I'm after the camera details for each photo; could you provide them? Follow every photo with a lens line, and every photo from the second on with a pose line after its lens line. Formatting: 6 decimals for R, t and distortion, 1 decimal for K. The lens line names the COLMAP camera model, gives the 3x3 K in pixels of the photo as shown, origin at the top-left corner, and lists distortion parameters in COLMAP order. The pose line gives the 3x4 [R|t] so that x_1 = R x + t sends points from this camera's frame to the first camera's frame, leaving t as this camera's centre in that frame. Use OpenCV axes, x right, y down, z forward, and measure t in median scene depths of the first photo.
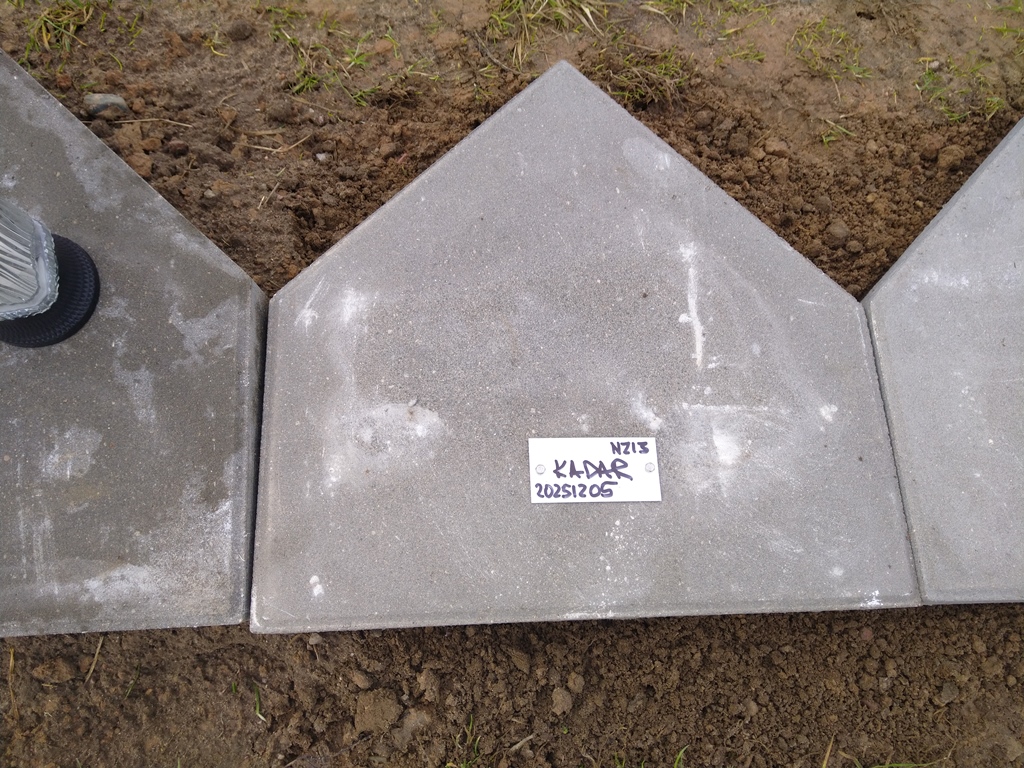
lens RADIAL K [[815.1, 0, 532.8], [0, 815.1, 355.6], [0, 0, 1]] dist [0.052000, -0.030517]
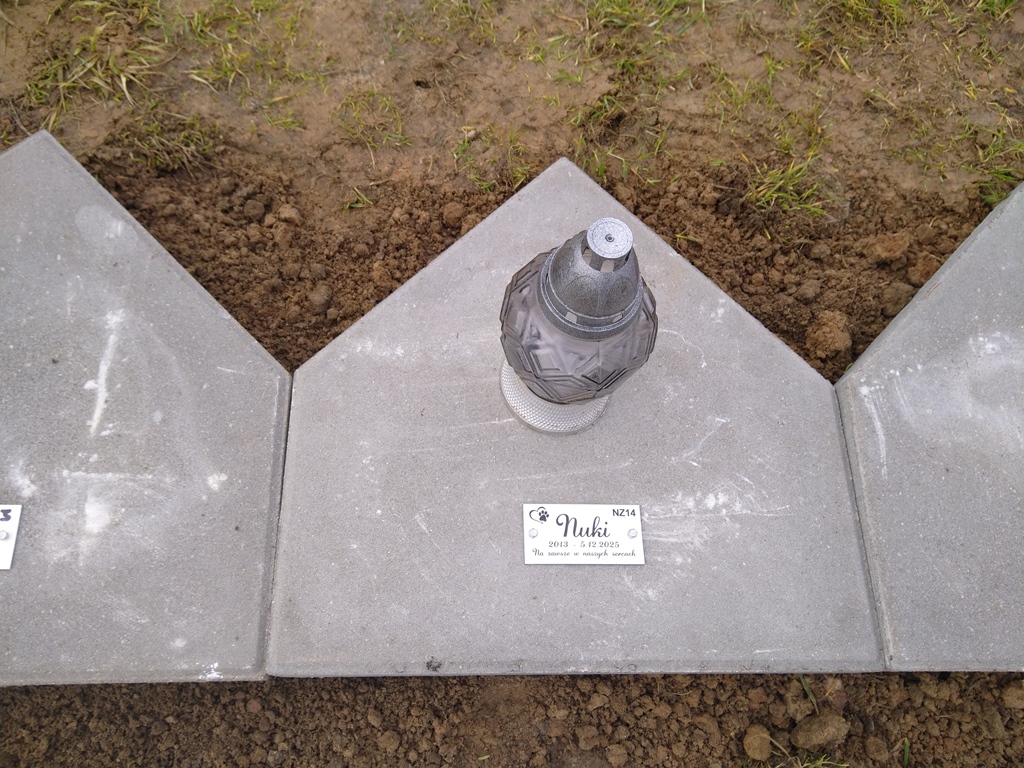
lens RADIAL K [[815.1, 0, 519.9], [0, 815.1, 376.9], [0, 0, 1]] dist [0.052000, -0.030517]
pose [[0.998174, 0.011933, -0.059207, 0.833575], [-0.013694, 0.999473, -0.029432, -0.035487], [0.058825, 0.030189, 0.997812, 0.018193]]
